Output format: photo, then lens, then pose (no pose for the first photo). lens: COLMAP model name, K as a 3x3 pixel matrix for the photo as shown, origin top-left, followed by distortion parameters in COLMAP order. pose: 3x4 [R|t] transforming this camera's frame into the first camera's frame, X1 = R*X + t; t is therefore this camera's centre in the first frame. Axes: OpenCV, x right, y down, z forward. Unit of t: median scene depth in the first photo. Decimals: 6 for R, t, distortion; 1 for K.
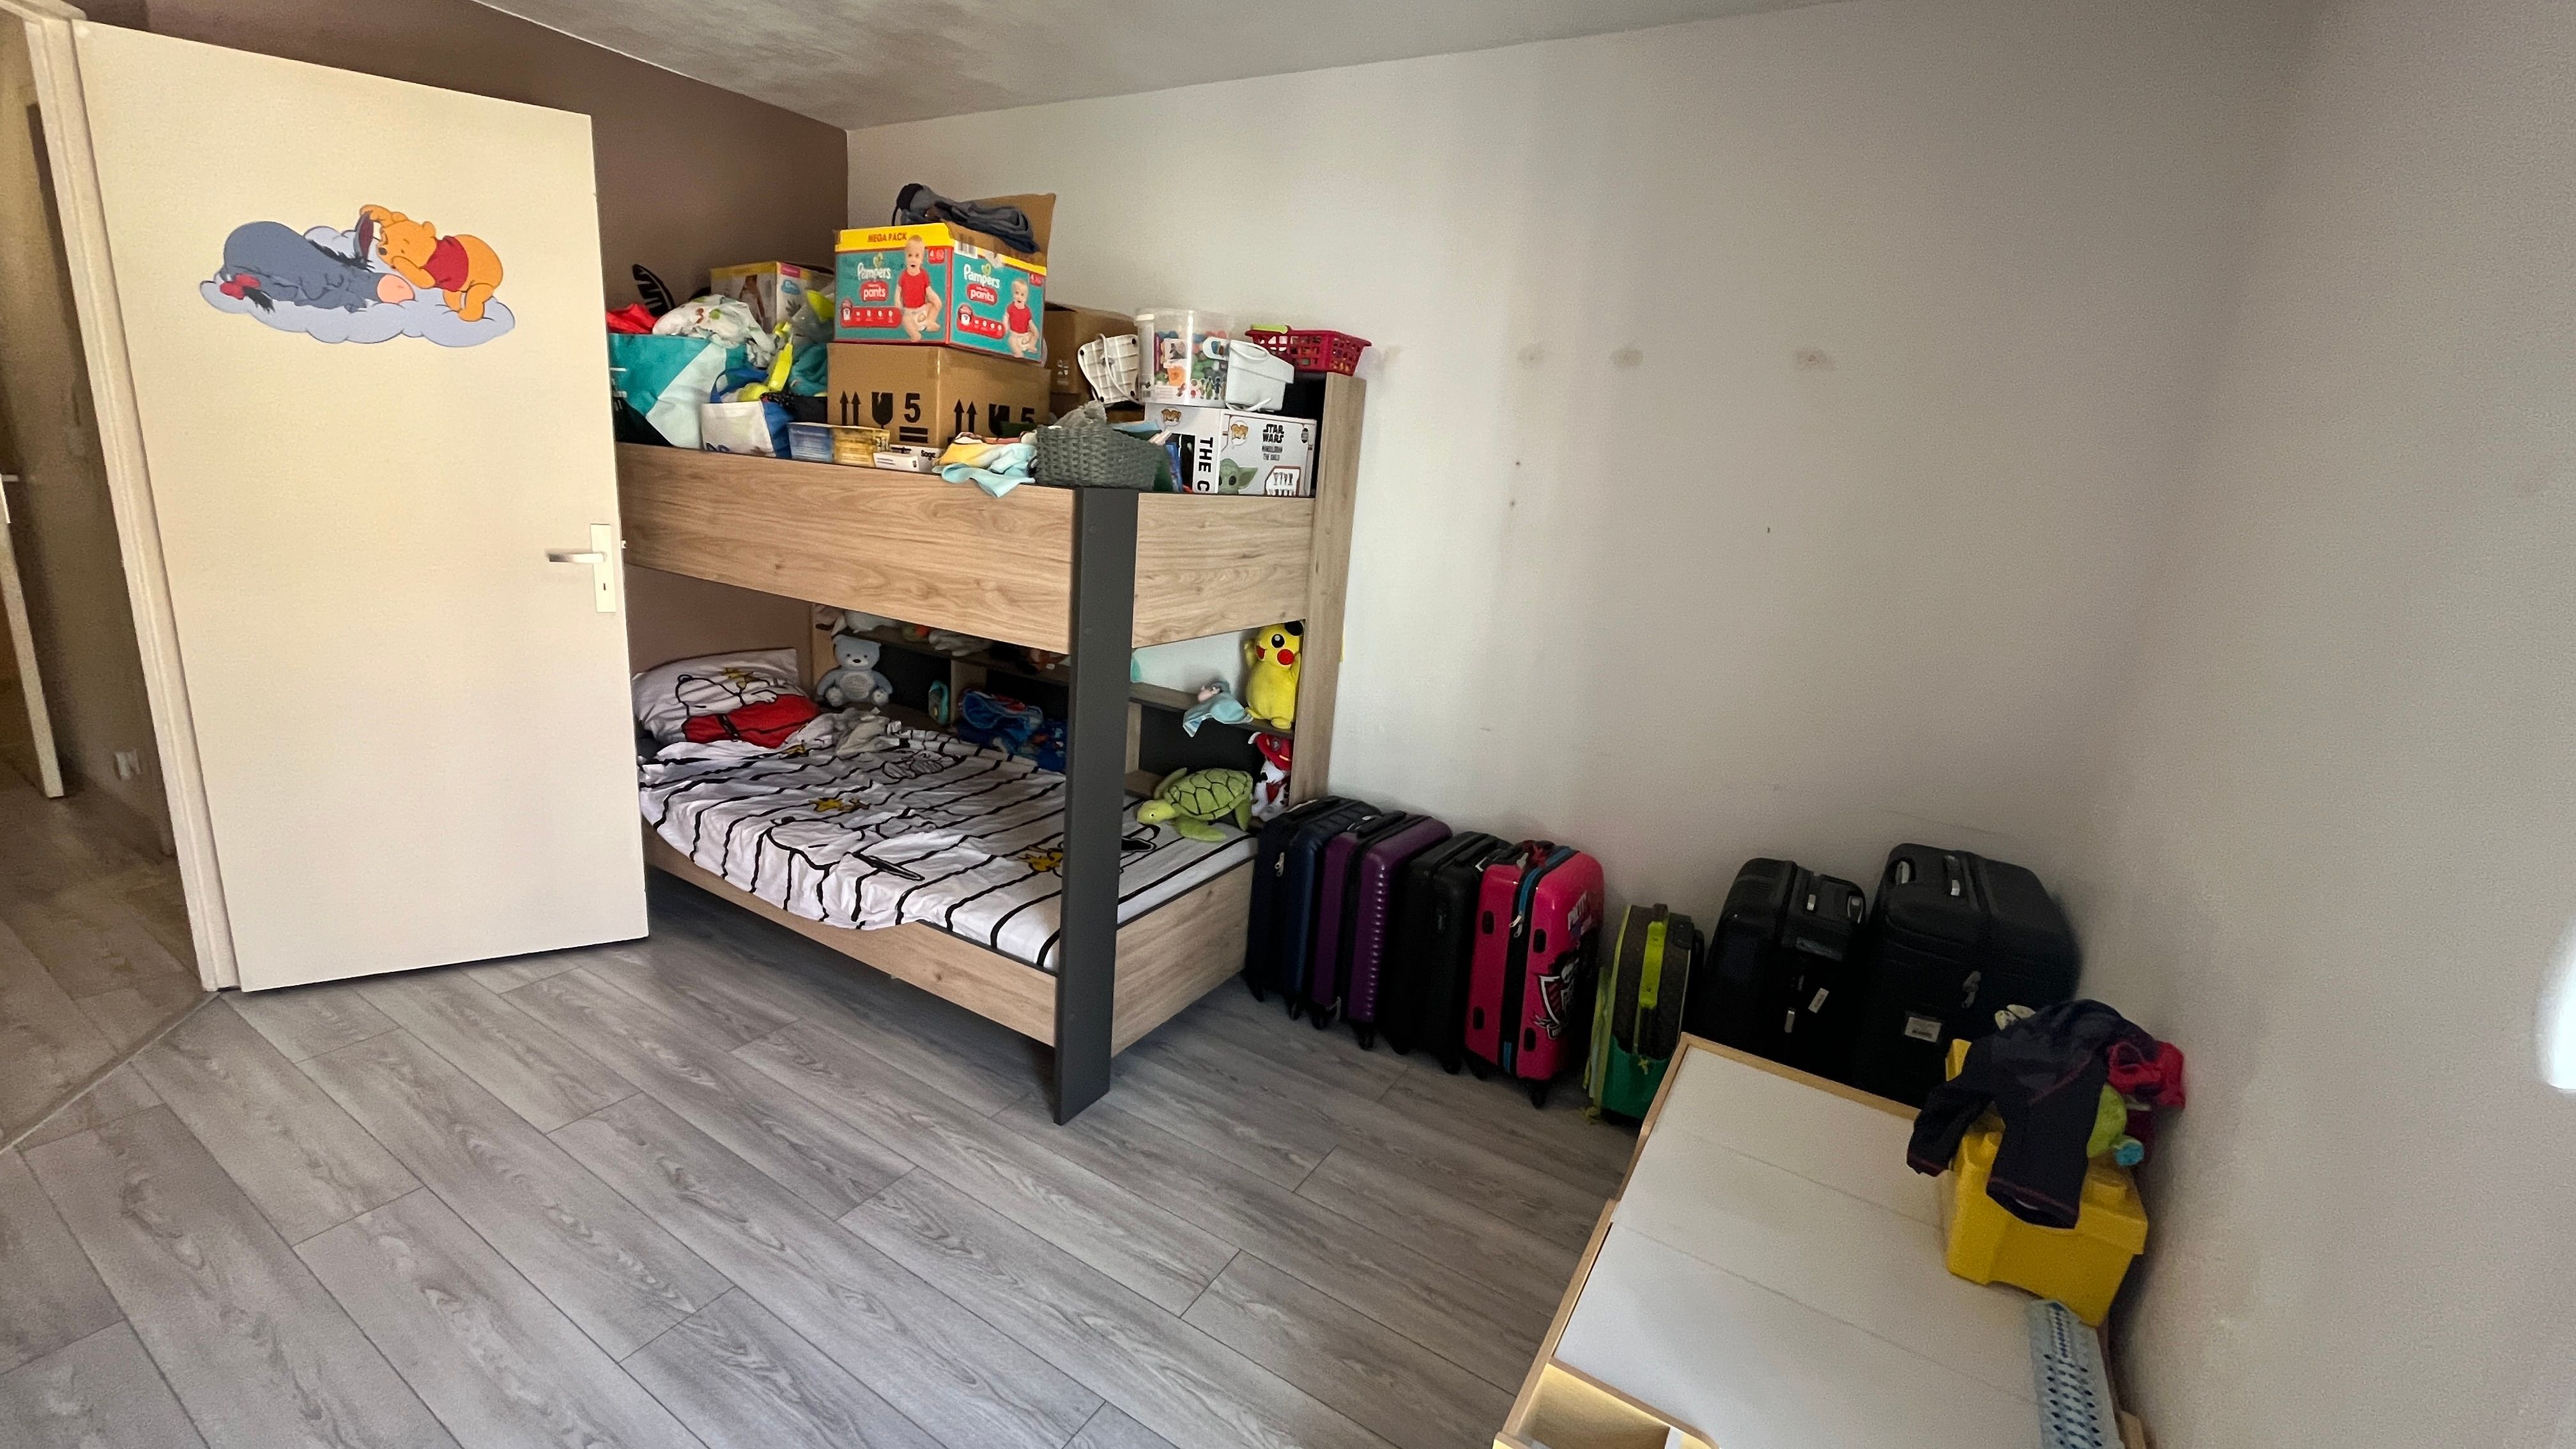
lens RADIAL K [[1038.0, 0, 1275.6], [0, 1038.0, 712.6], [0, 0, 1]] dist [-0.006552, -0.000565]
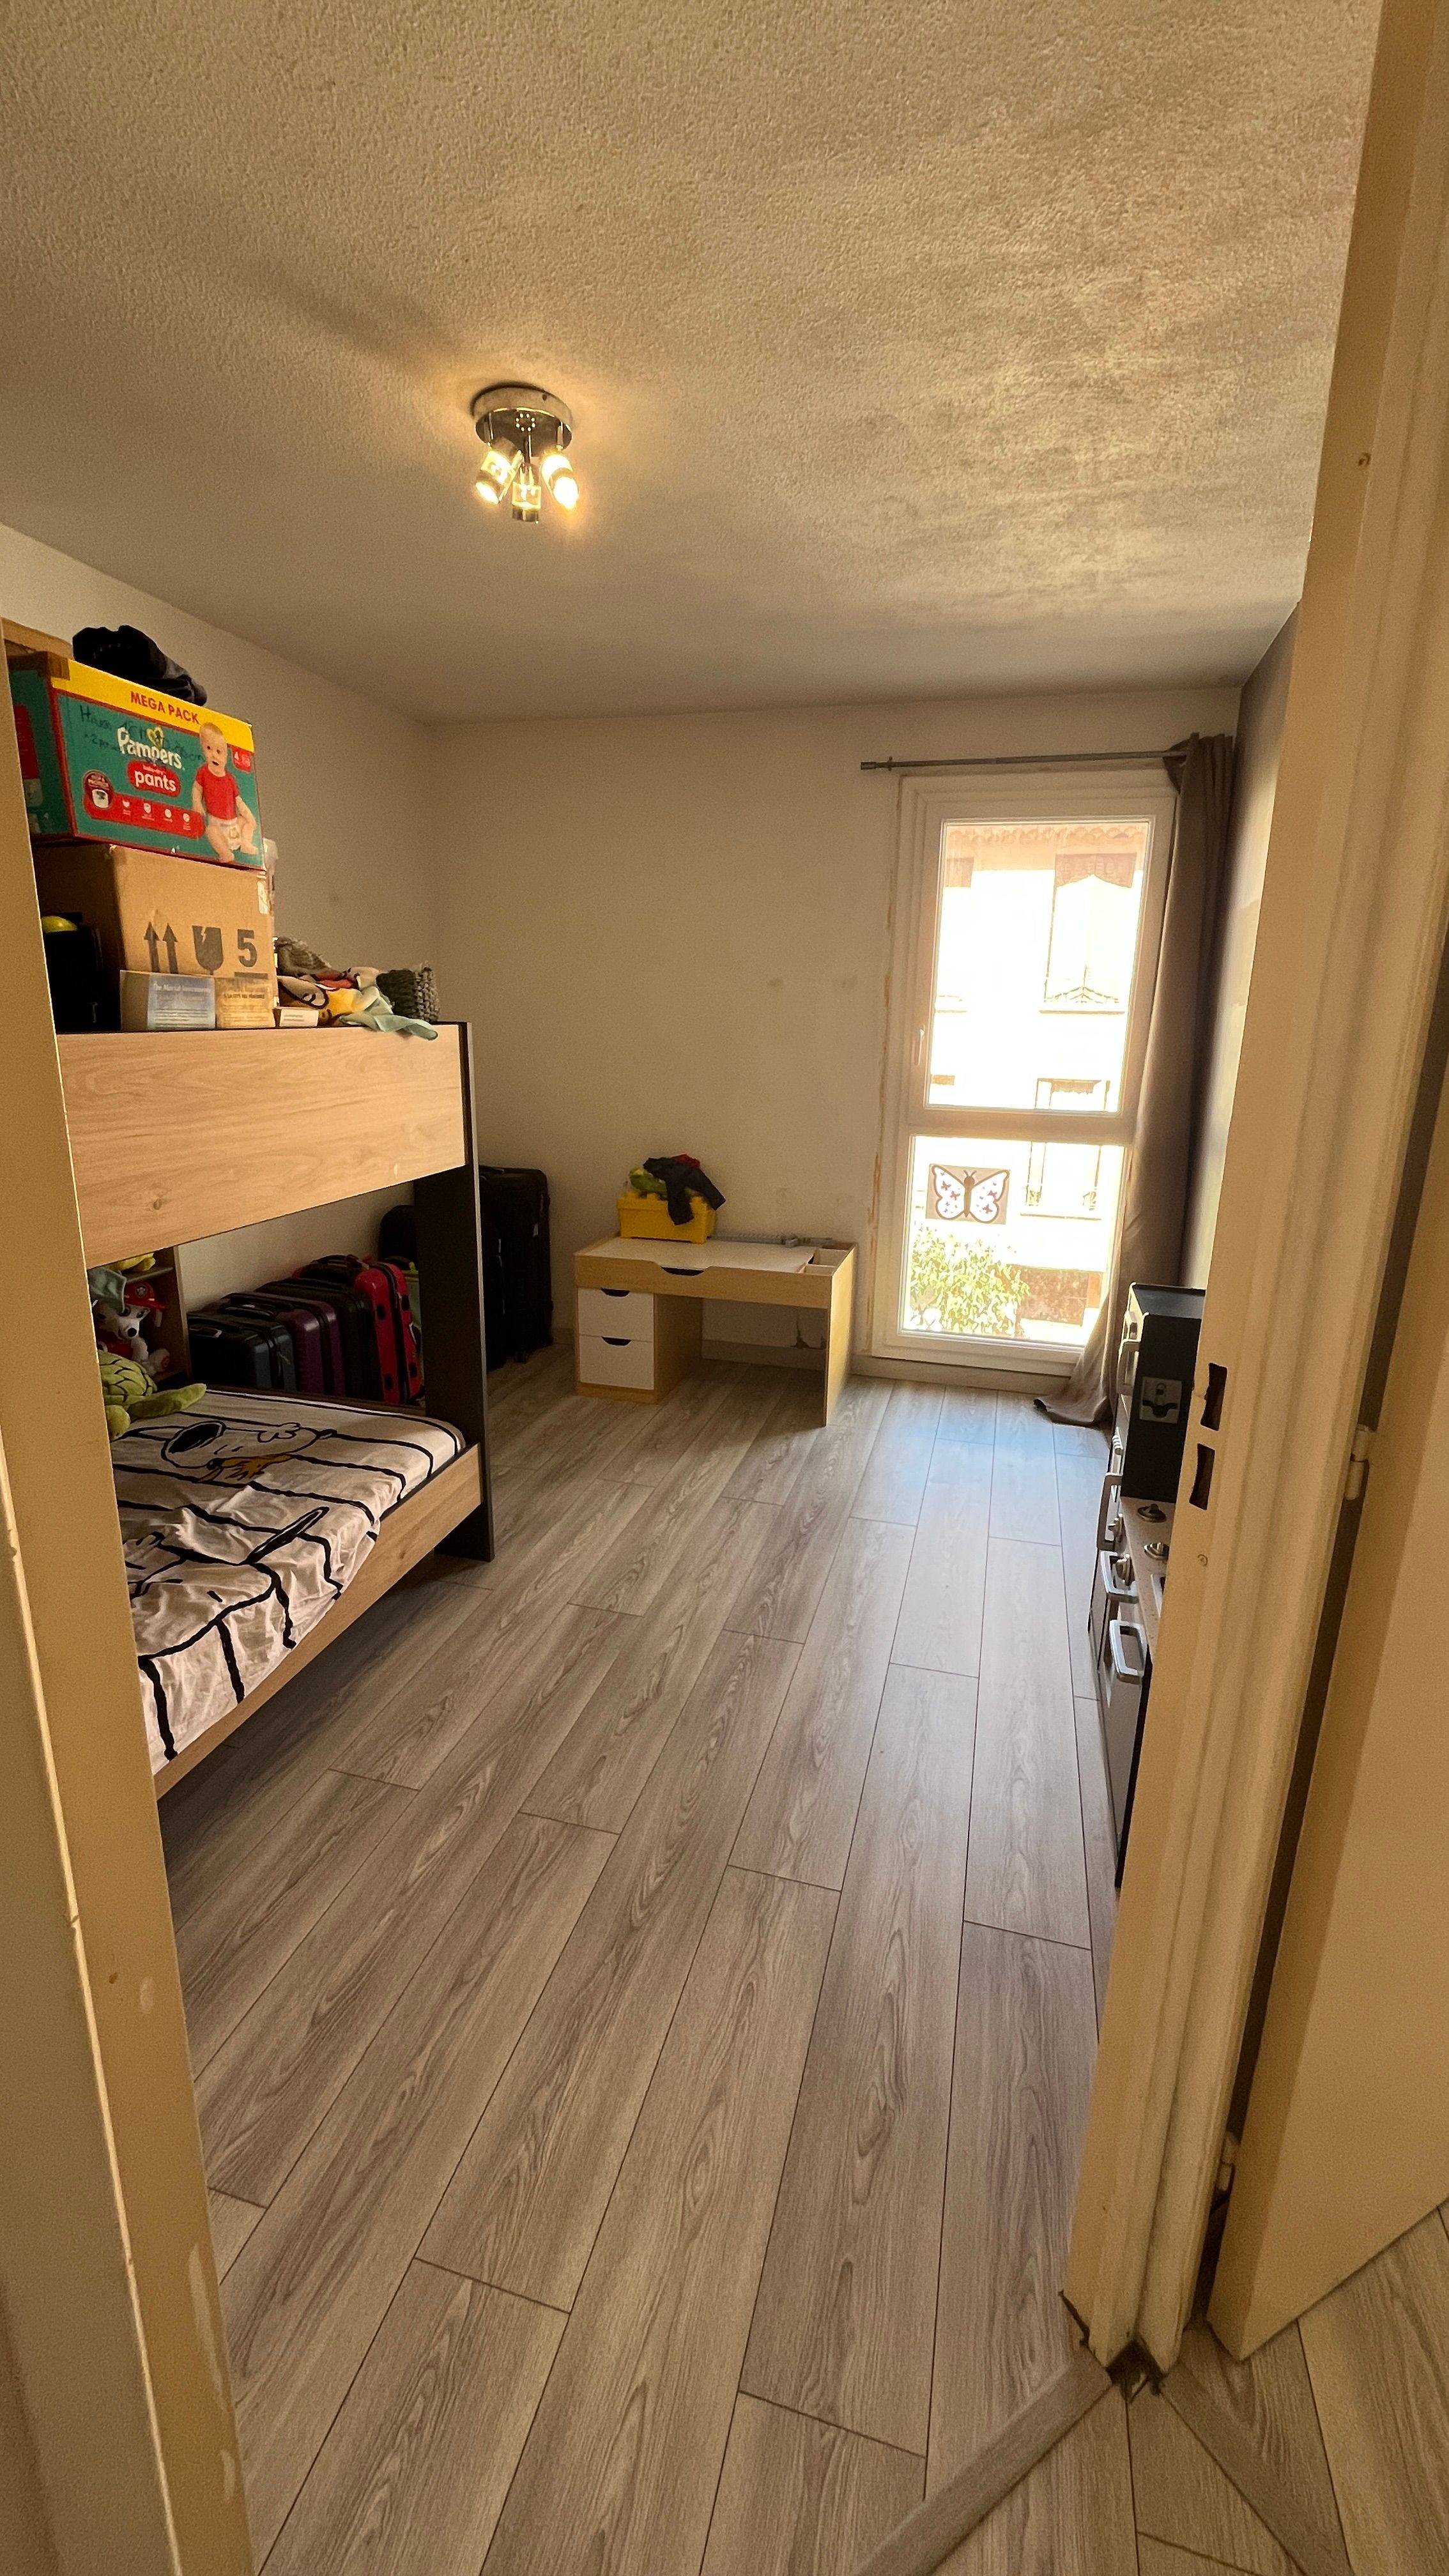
lens RADIAL K [[1061.3, 0, 727.1], [0, 1061.3, 1272.8], [0, 0, 1]] dist [-0.025148, -0.000184]
pose [[-0.277959, -0.312308, 0.908407, -1.237396], [0.180048, 0.911974, 0.368626, -0.292620], [-0.943568, 0.266020, -0.197261, 0.860878]]
